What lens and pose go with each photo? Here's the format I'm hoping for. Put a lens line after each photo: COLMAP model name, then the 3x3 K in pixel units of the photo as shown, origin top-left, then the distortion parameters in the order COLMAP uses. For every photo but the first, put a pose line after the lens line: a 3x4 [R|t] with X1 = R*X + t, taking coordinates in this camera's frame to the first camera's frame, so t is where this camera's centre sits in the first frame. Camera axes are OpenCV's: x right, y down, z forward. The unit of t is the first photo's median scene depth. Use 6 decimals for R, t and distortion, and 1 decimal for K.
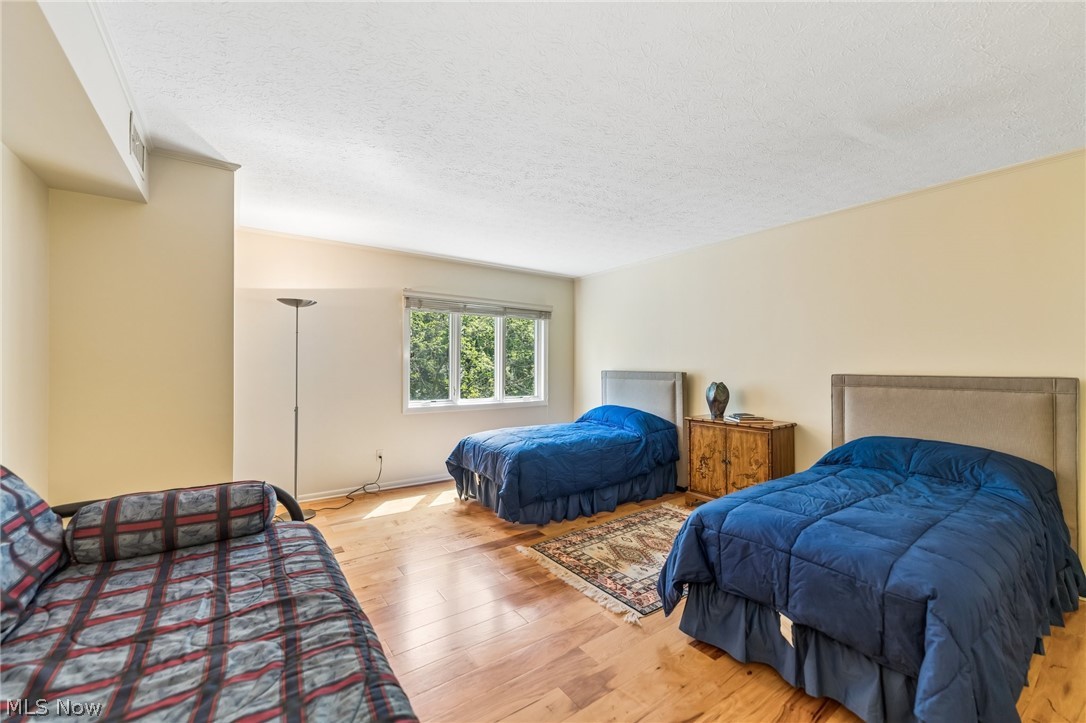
lens RADIAL K [[428.5, 0, 543.0], [0, 428.5, 361.5], [0, 0, 1]] dist [0.000491, -0.000011]
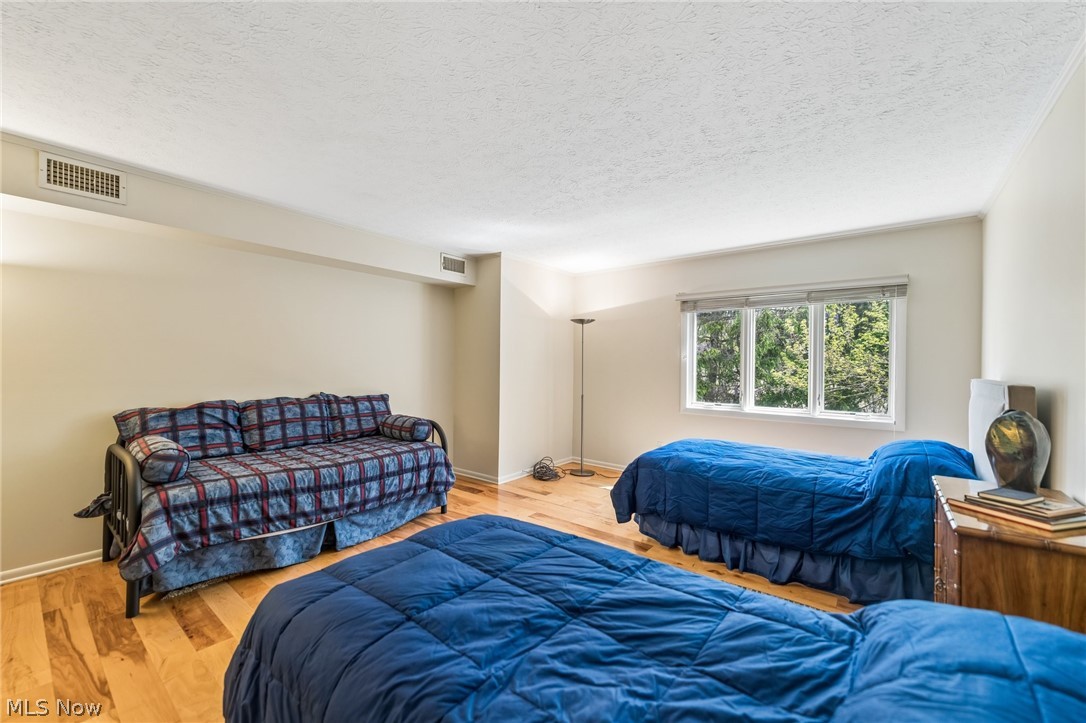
lens RADIAL K [[428.5, 0, 543.0], [0, 428.5, 361.5], [0, 0, 1]] dist [0.000491, -0.000011]
pose [[0.274521, -0.006278, -0.961561, 0.749855], [-0.001977, 0.999973, -0.007094, 0.005990], [0.961579, 0.003848, 0.274501, 0.486736]]
